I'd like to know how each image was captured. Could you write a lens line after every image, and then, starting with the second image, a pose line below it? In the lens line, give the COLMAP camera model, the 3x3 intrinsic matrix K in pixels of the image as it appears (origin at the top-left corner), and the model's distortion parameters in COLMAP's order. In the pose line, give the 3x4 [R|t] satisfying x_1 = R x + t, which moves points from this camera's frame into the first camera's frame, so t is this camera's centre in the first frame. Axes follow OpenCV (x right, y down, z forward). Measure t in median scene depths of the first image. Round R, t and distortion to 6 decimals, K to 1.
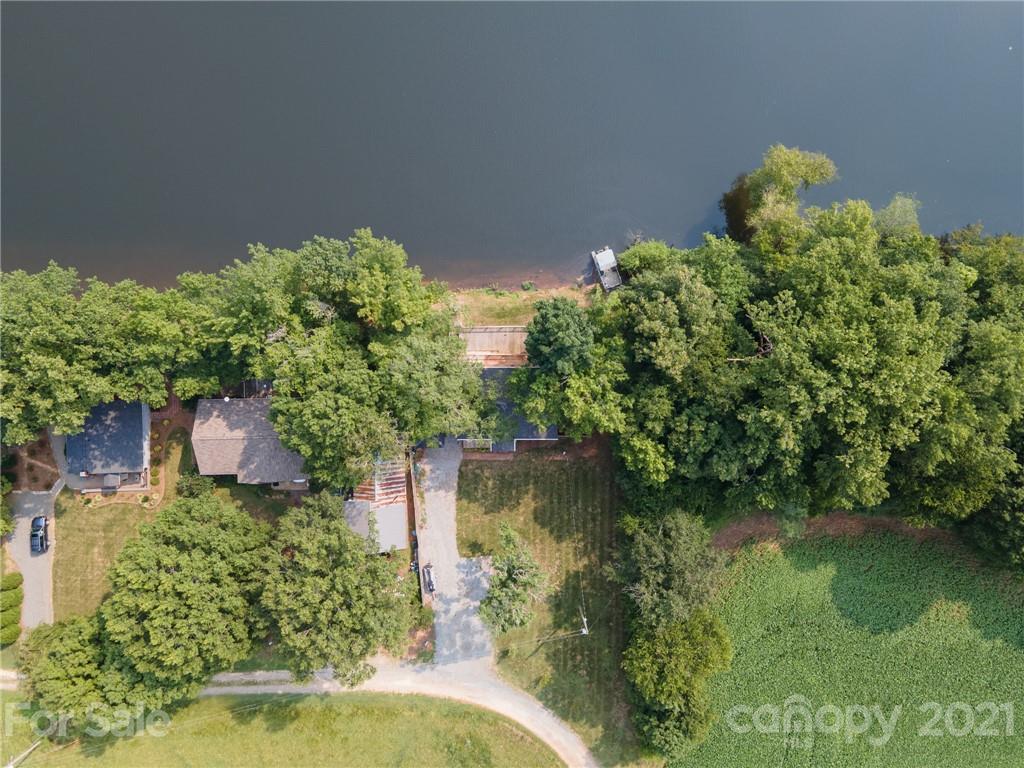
lens RADIAL K [[733.2, 0, 506.2], [0, 733.2, 385.0], [0, 0, 1]] dist [0.030716, 0.000612]
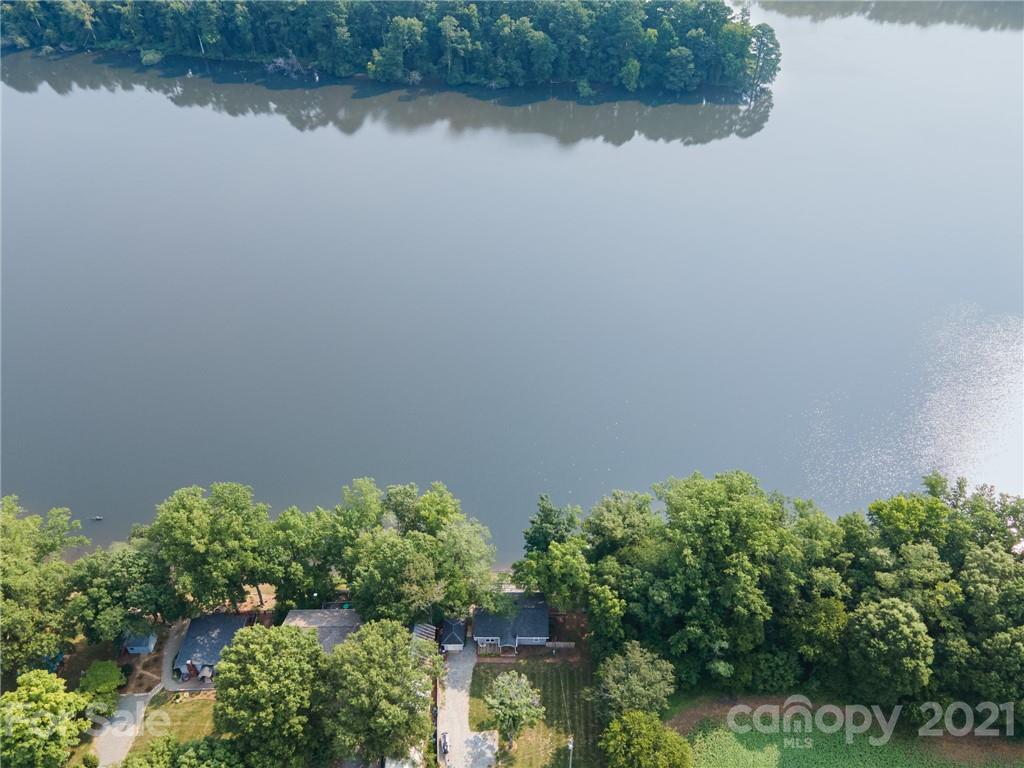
lens RADIAL K [[733.2, 0, 506.2], [0, 733.2, 385.0], [0, 0, 1]] dist [0.030716, 0.000612]
pose [[0.999683, 0.009970, -0.023134, 0.018382], [-0.024089, 0.646965, -0.762139, 0.781194], [0.007368, 0.762455, 0.647000, -0.221615]]
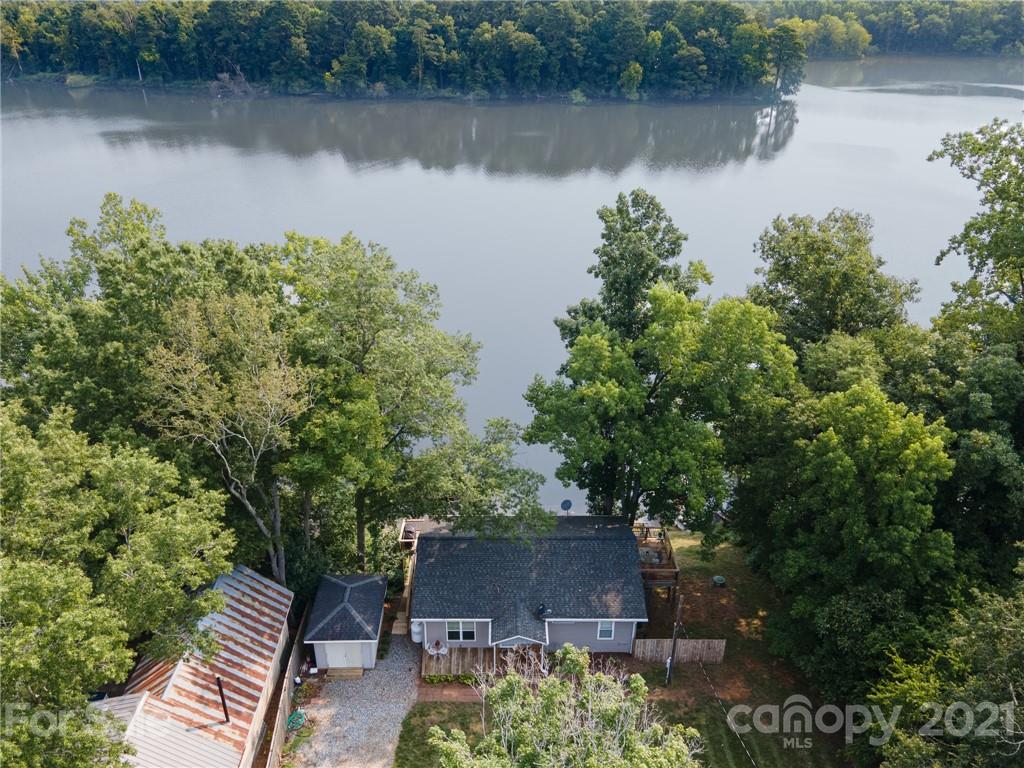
lens RADIAL K [[750.7, 0, 500.3], [0, 750.7, 382.2], [0, 0, 1]] dist [0.012206, 0.005377]
pose [[0.999898, 0.013961, 0.003011, -0.017373], [-0.003951, 0.472960, -0.881075, 0.382712], [-0.013725, 0.880973, 0.472967, 0.653156]]
